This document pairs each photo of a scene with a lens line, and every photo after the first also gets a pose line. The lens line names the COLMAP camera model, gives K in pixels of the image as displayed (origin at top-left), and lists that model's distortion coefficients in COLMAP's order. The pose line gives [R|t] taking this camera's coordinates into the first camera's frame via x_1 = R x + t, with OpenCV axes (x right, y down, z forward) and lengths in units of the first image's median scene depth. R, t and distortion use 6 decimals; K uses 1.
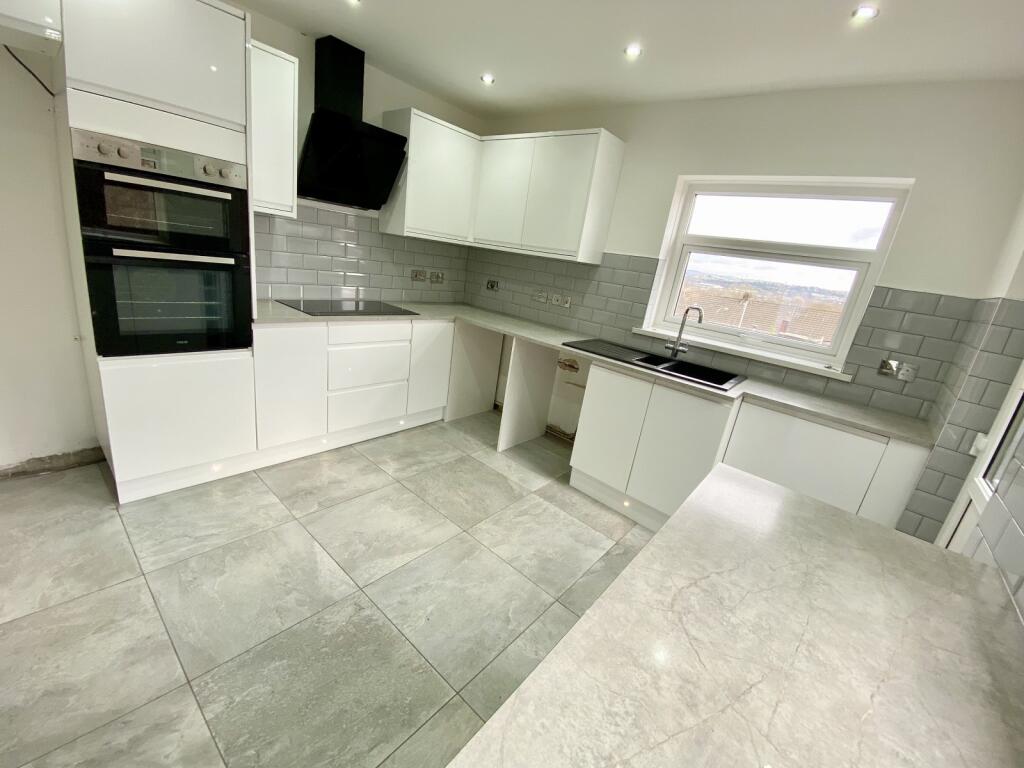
lens RADIAL K [[415.3, 0, 512.0], [0, 415.3, 384.0], [0, 0, 1]] dist [0.001043, -0.012973]
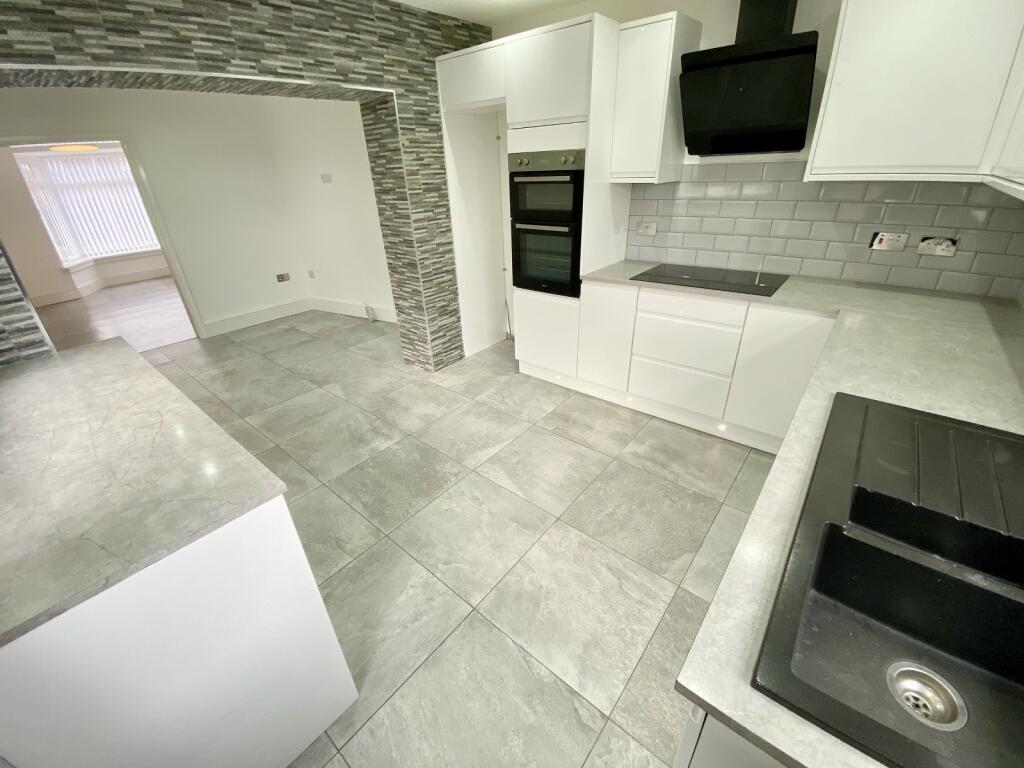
lens RADIAL K [[418.7, 0, 512.0], [0, 418.7, 384.0], [0, 0, 1]] dist [0.030191, -0.020662]
pose [[-0.008560, 0.333841, -0.942590, 0.777306], [-0.253473, 0.911114, 0.324995, -0.238686], [0.967305, 0.241703, 0.076820, 0.849135]]
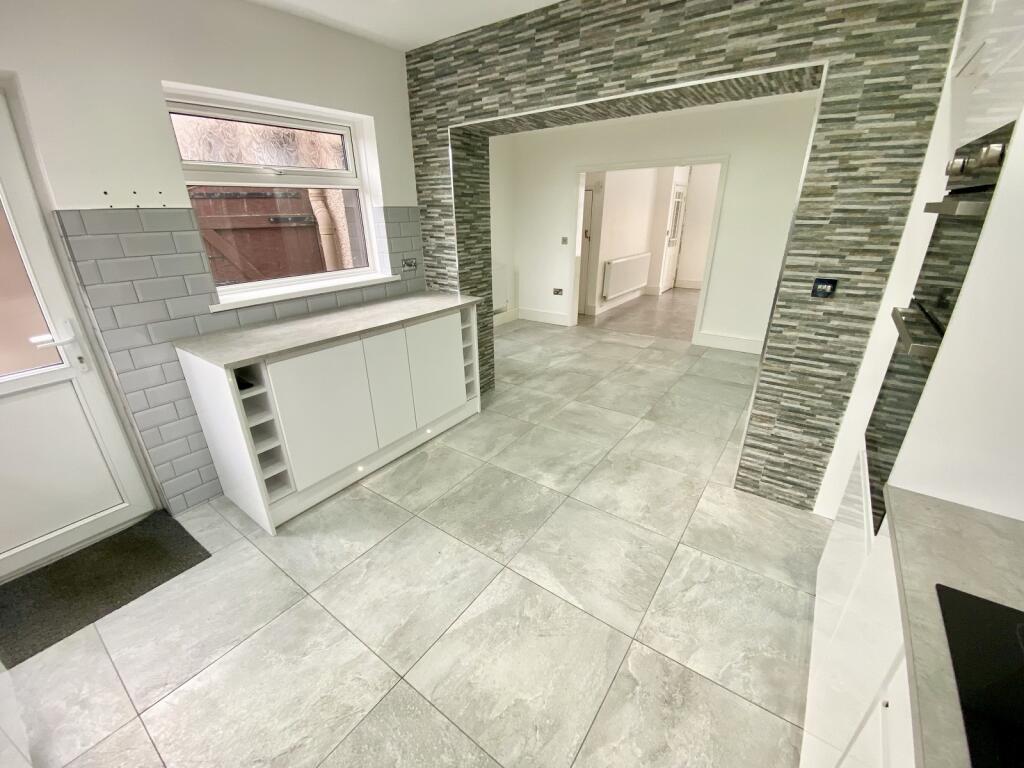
lens RADIAL K [[418.7, 0, 512.0], [0, 418.7, 384.0], [0, 0, 1]] dist [0.030191, -0.020662]
pose [[-0.988544, -0.092571, -0.119210, -0.185612], [-0.146927, 0.770956, 0.619709, -0.499809], [0.034538, 0.630125, -0.775725, 1.395157]]
